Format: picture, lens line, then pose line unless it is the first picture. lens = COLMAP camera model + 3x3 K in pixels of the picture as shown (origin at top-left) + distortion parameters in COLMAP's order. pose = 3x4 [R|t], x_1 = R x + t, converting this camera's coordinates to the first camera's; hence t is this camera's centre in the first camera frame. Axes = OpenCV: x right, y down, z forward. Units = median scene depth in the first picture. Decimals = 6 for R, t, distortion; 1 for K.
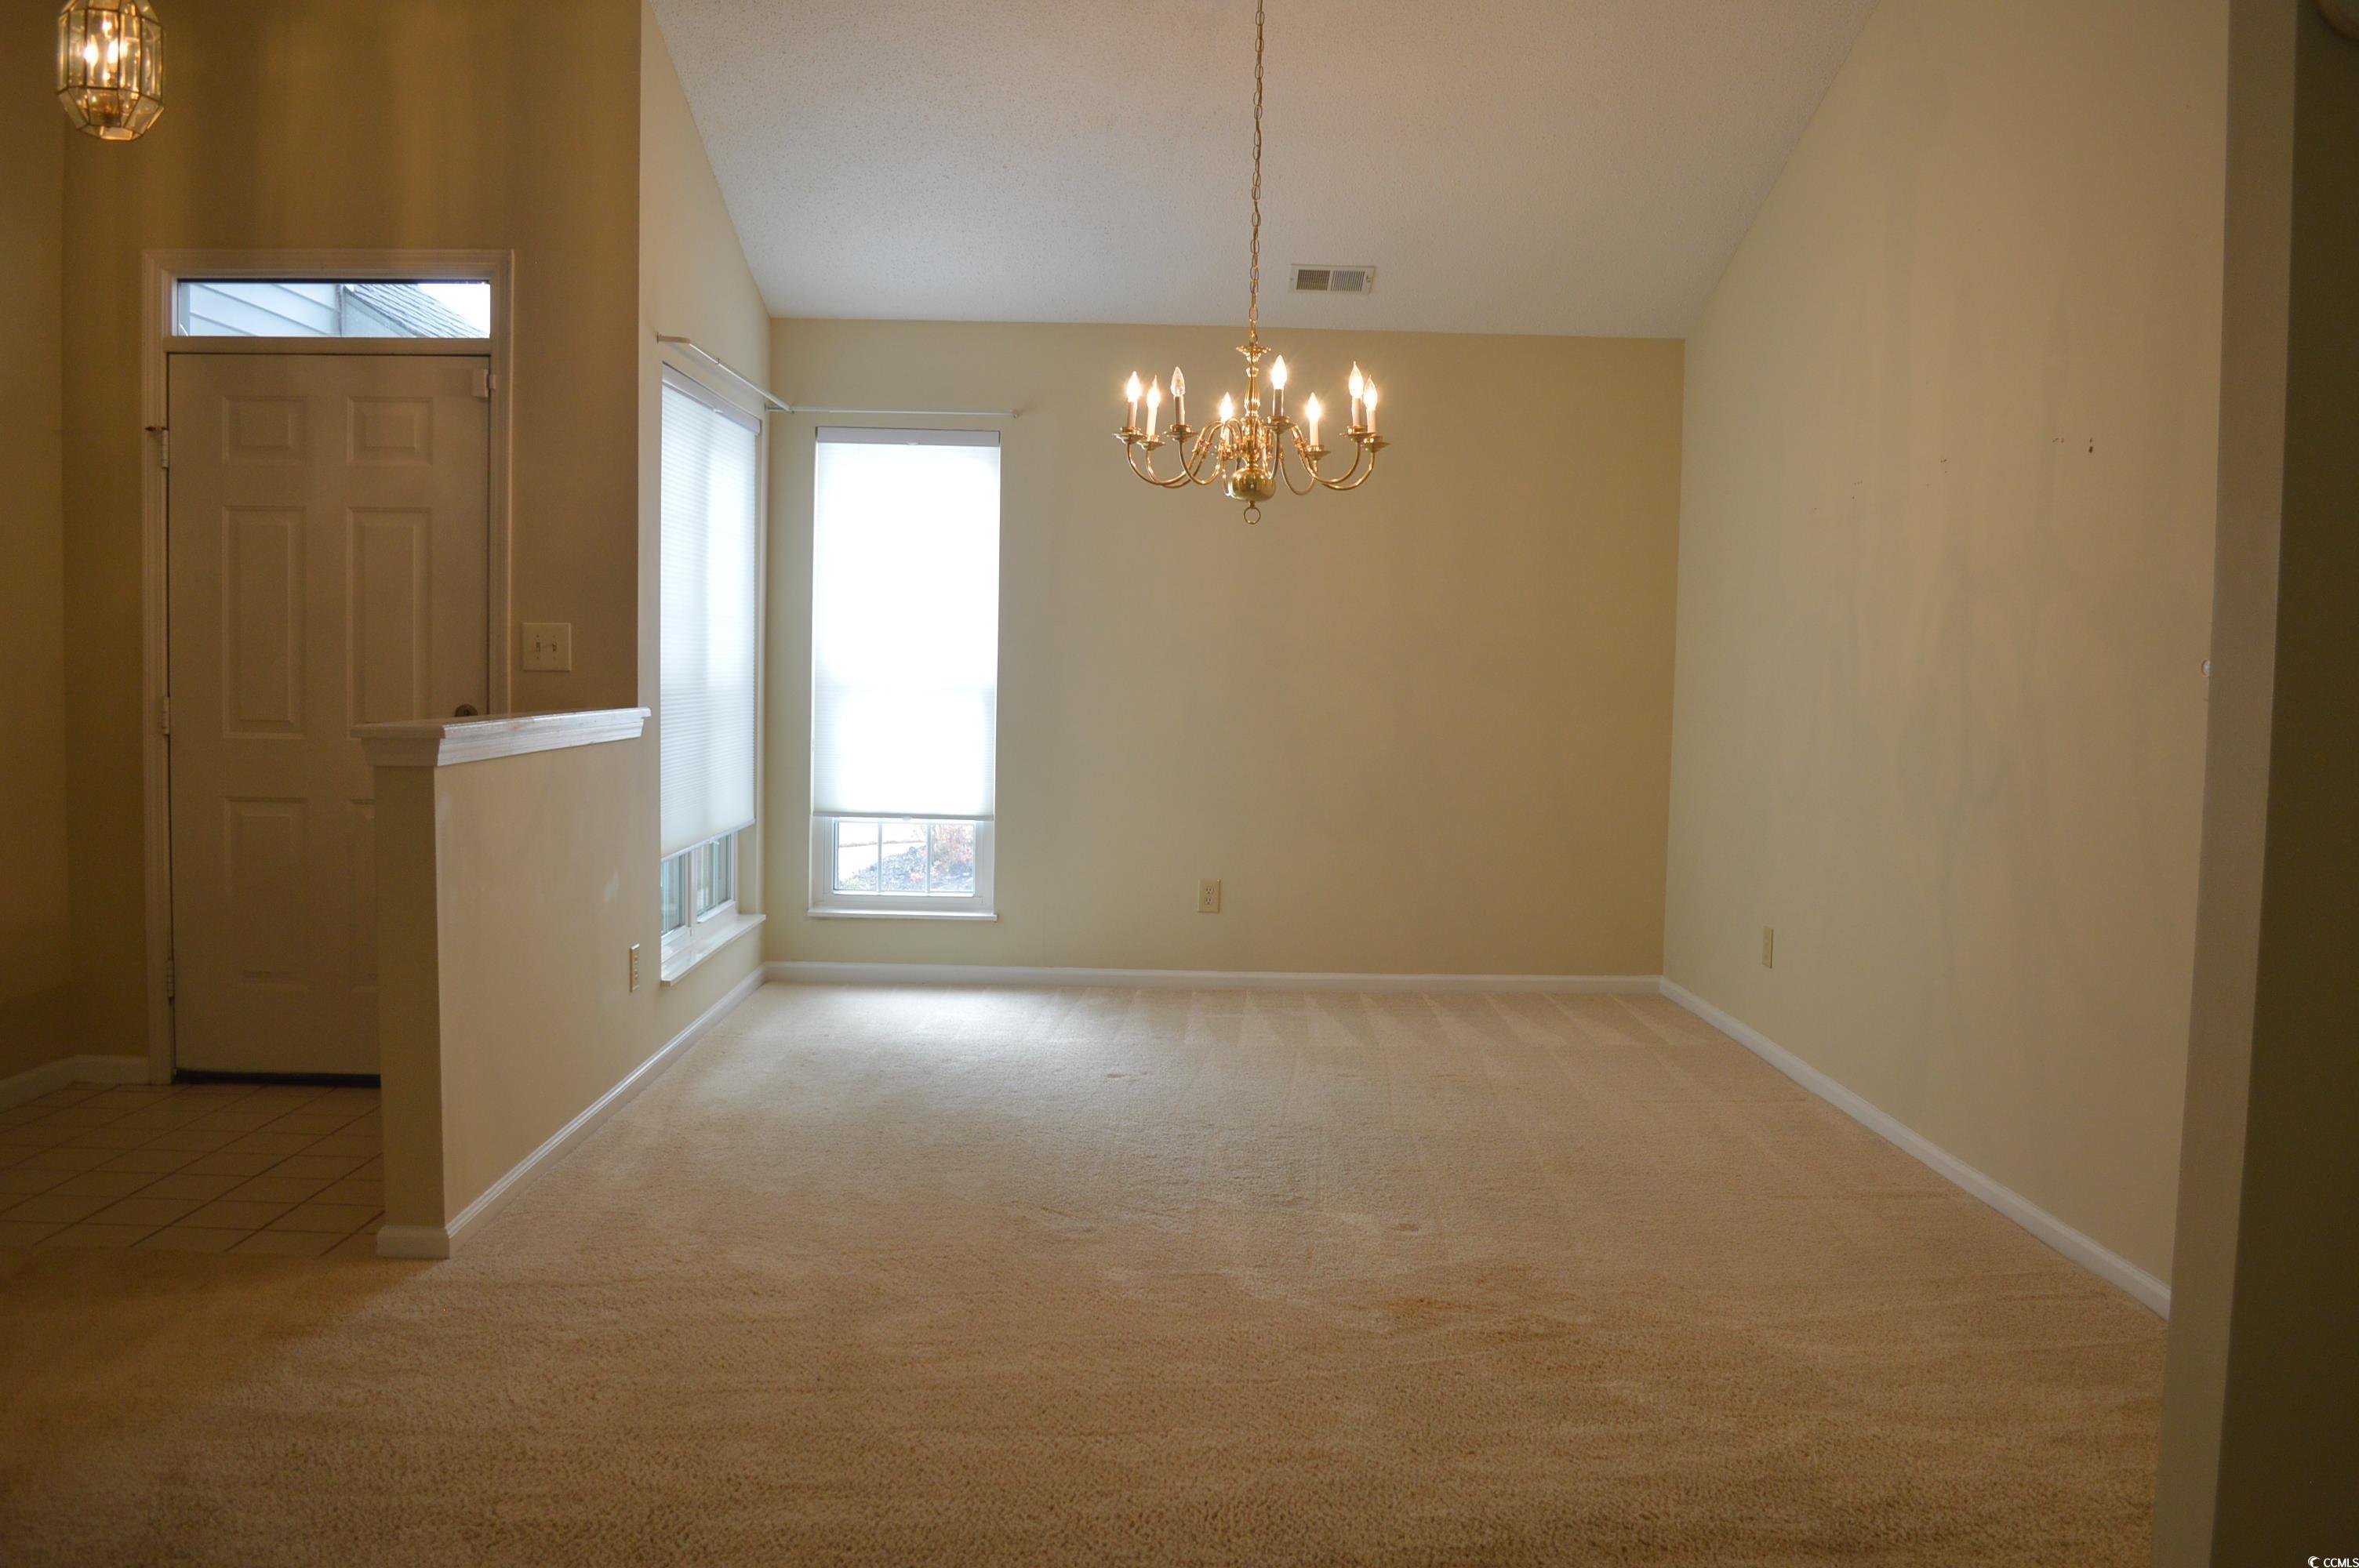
lens RADIAL K [[1892.9, 0, 1186.7], [0, 1892.9, 780.1], [0, 0, 1]] dist [-0.079696, 0.008752]
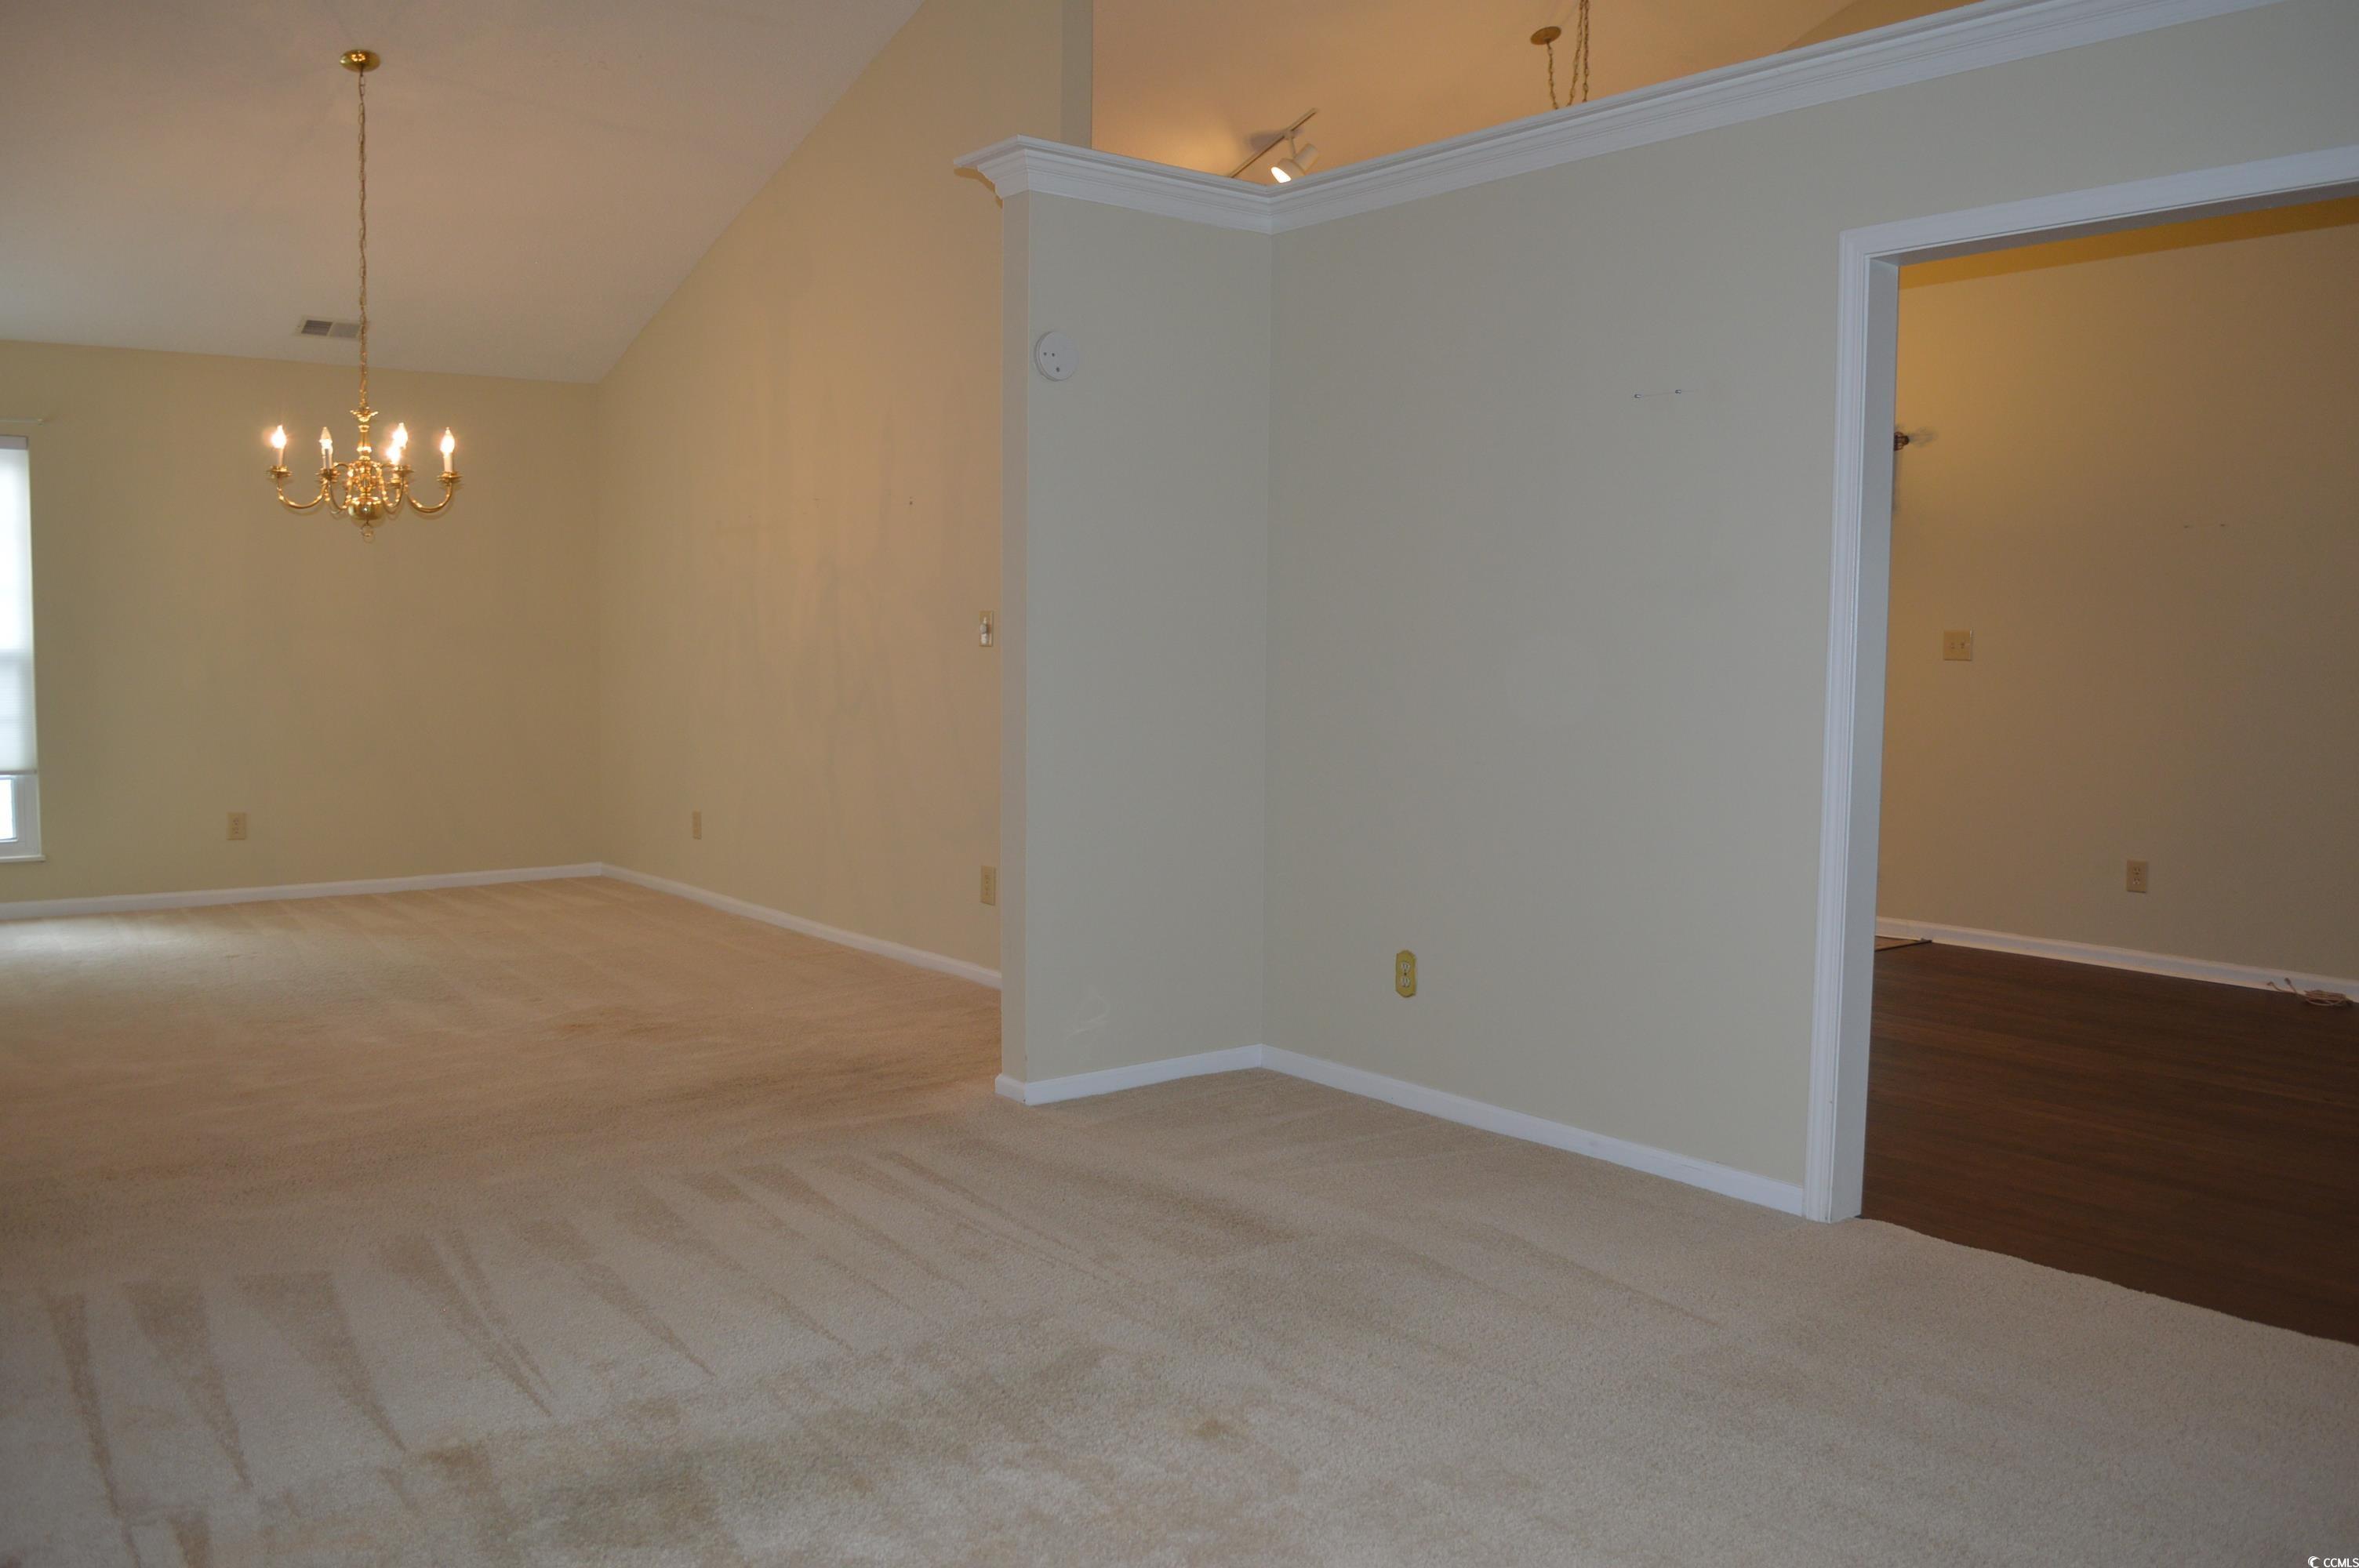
lens RADIAL K [[1892.9, 0, 1186.7], [0, 1892.9, 780.1], [0, 0, 1]] dist [-0.079696, 0.008752]
pose [[0.798245, -0.057301, 0.599602, -0.229756], [0.043376, 0.998349, 0.037660, 0.014890], [-0.600770, -0.004054, 0.799412, -0.343287]]
